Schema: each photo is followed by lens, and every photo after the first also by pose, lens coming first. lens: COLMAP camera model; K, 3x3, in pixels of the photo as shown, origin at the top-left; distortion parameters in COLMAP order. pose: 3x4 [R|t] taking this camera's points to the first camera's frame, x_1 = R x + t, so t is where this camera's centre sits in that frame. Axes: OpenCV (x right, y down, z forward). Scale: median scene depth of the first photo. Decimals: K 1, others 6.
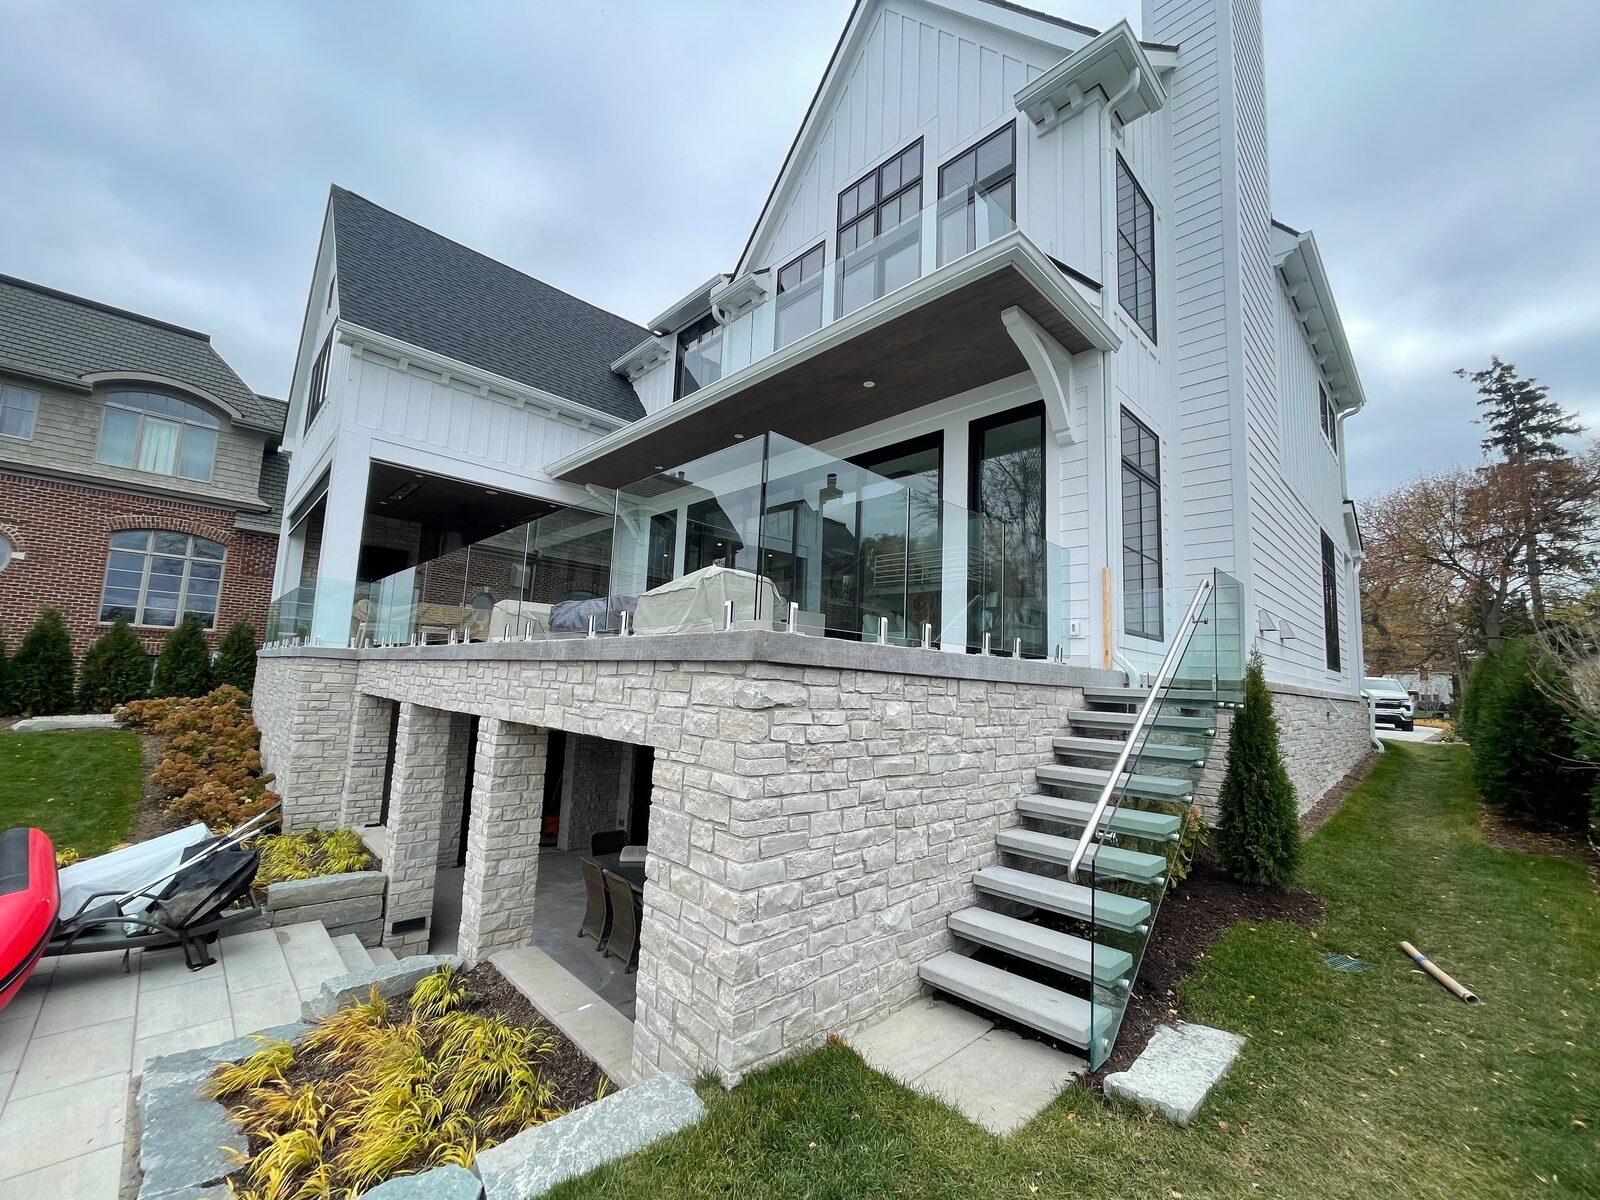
lens RADIAL K [[643.0, 0, 797.7], [0, 643.0, 607.8], [0, 0, 1]] dist [-0.000719, 0.002361]
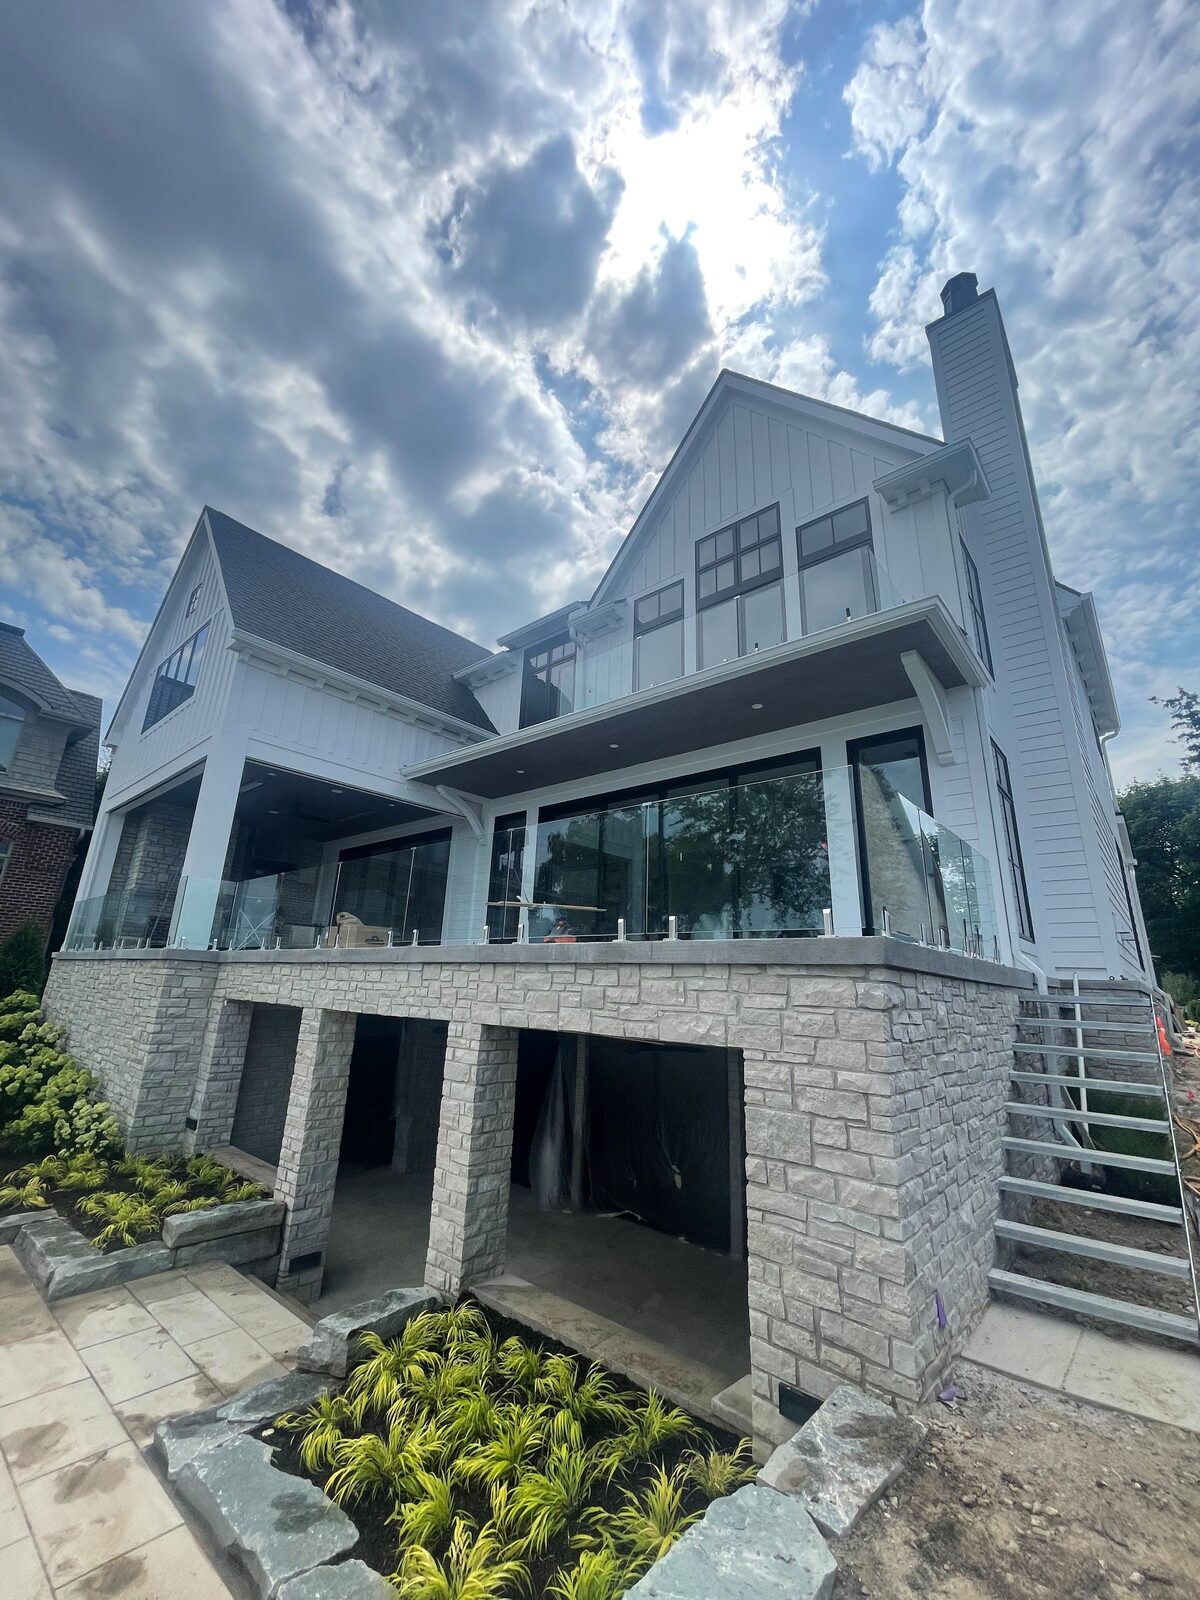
lens RADIAL K [[643.0, 0, 602.1], [0, 643.0, 794.3], [0, 0, 1]] dist [-0.000719, 0.002361]
pose [[0.996316, 0.018354, 0.083770, -0.274726], [-0.003806, 0.985330, -0.170617, -0.007378], [-0.085673, 0.169670, 0.981770, -0.047994]]
